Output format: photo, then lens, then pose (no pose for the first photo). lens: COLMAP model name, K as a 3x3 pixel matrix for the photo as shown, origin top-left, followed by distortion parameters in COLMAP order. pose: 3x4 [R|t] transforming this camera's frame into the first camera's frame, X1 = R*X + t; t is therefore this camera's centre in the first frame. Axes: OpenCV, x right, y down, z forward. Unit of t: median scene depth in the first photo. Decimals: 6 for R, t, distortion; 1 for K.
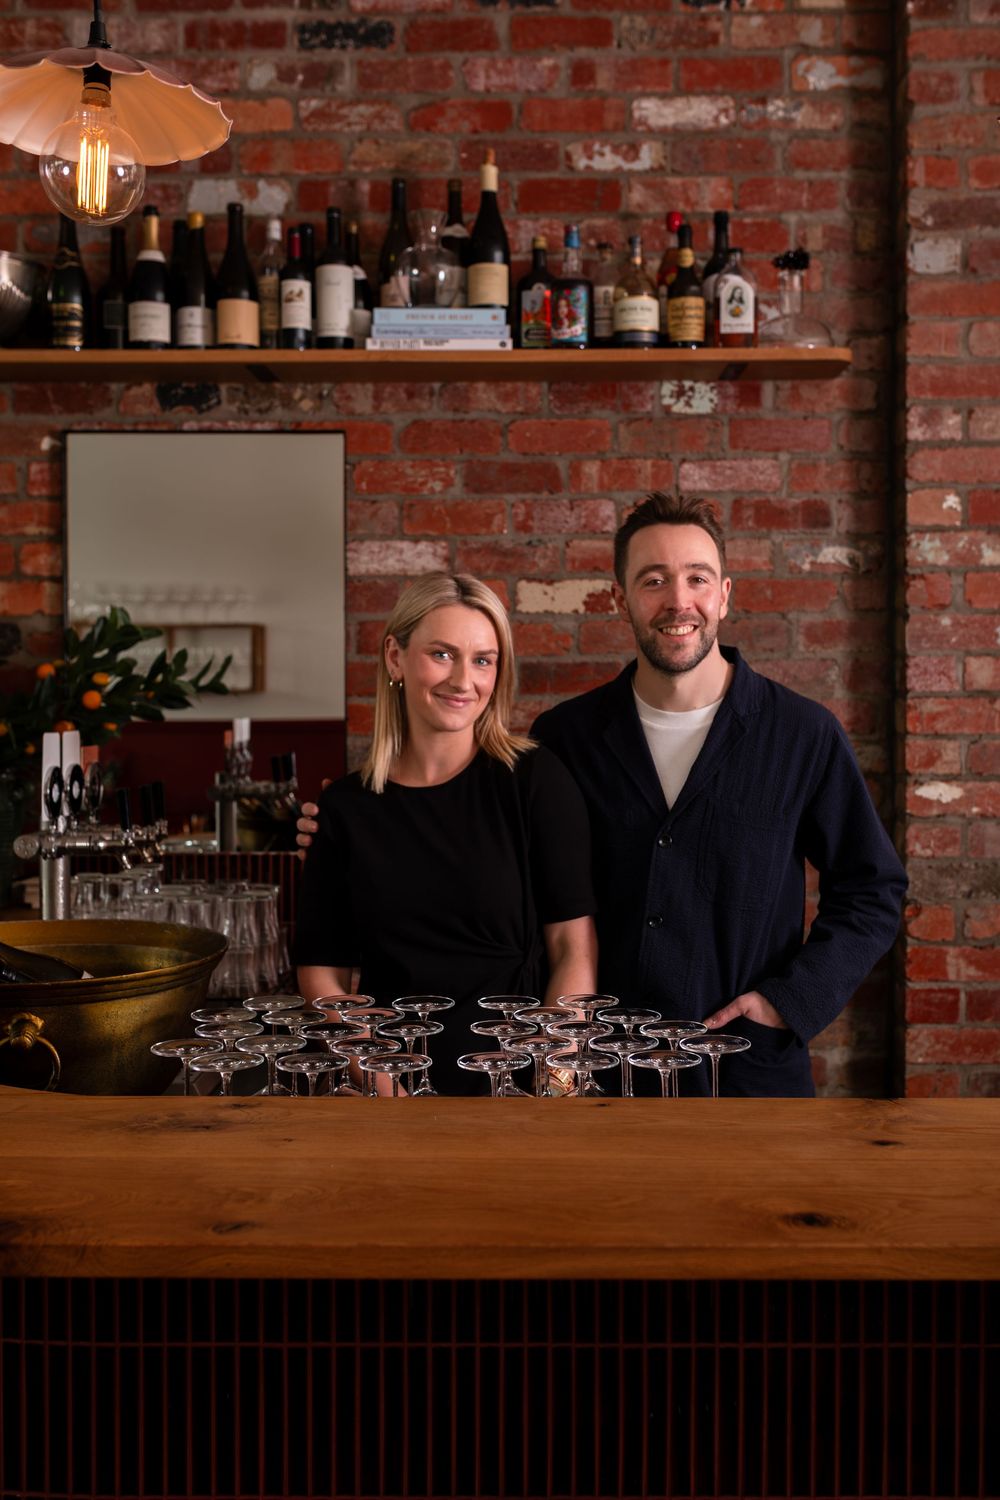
lens RADIAL K [[1549.1, 0, 546.3], [0, 1549.1, 732.3], [0, 0, 1]] dist [0.002009, -0.001762]
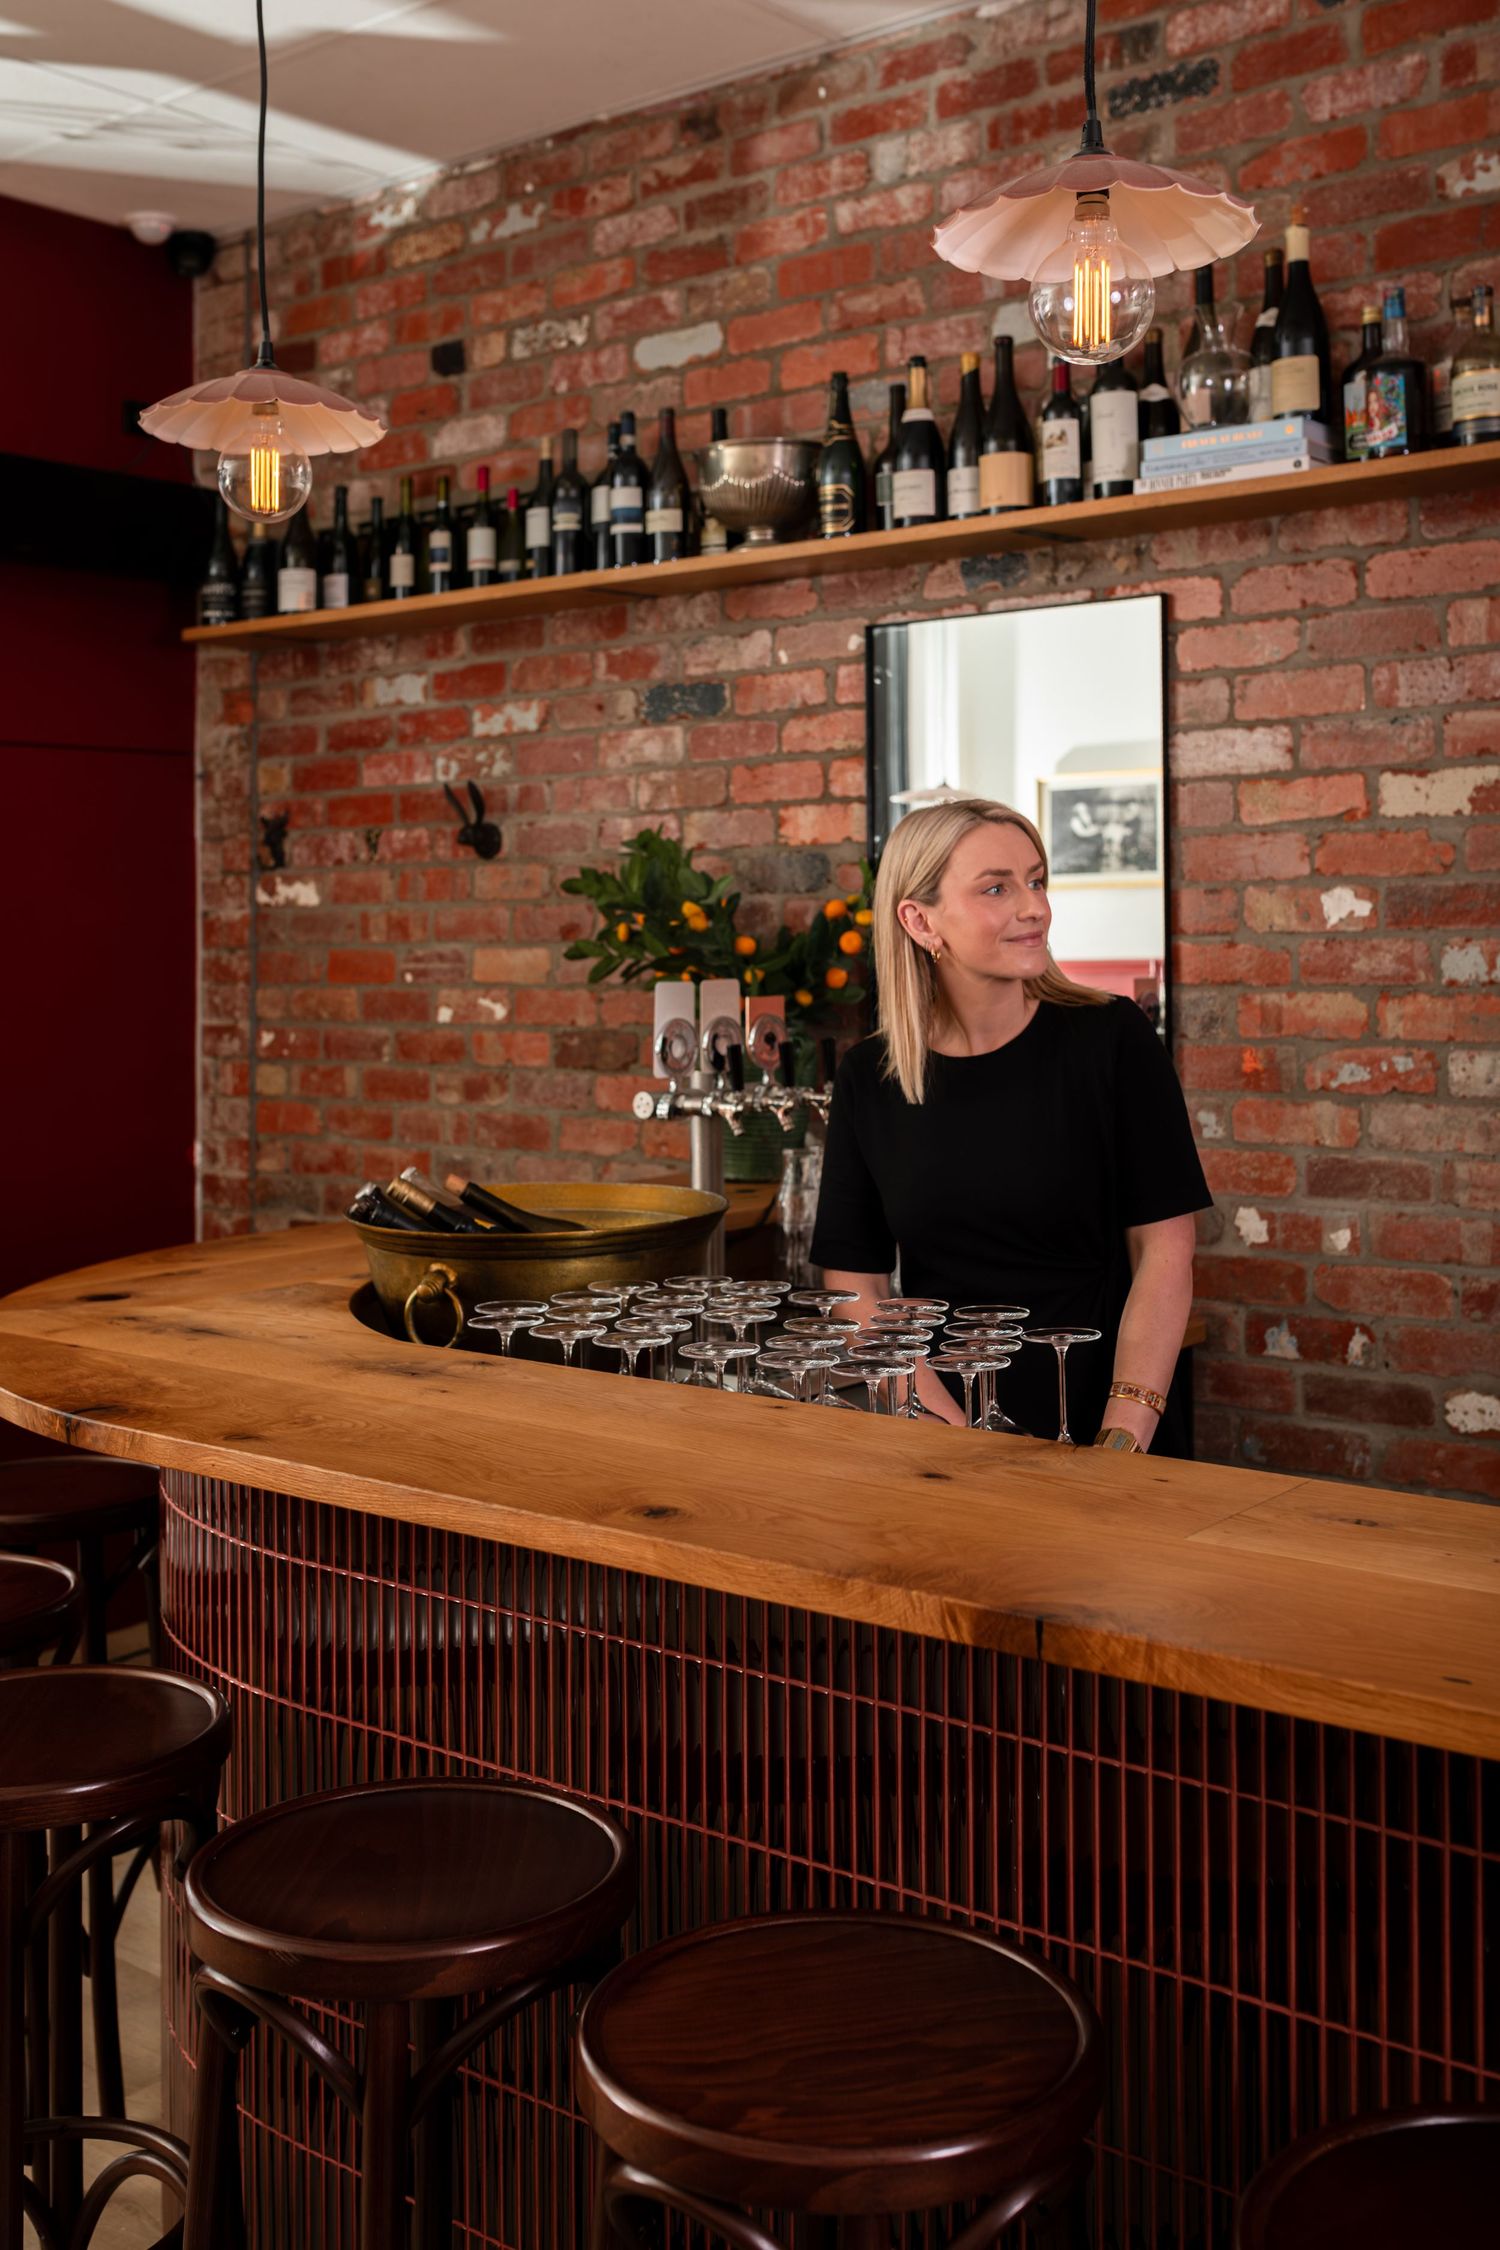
lens RADIAL K [[2347.7, 0, 723.9], [0, 2347.7, 914.0], [0, 0, 1]] dist [0.003370, 0.006909]
pose [[0.775604, -0.013850, -0.631068, 0.440645], [-0.006034, 0.999551, -0.029353, 0.002222], [0.631191, 0.026574, 0.775172, -0.047400]]
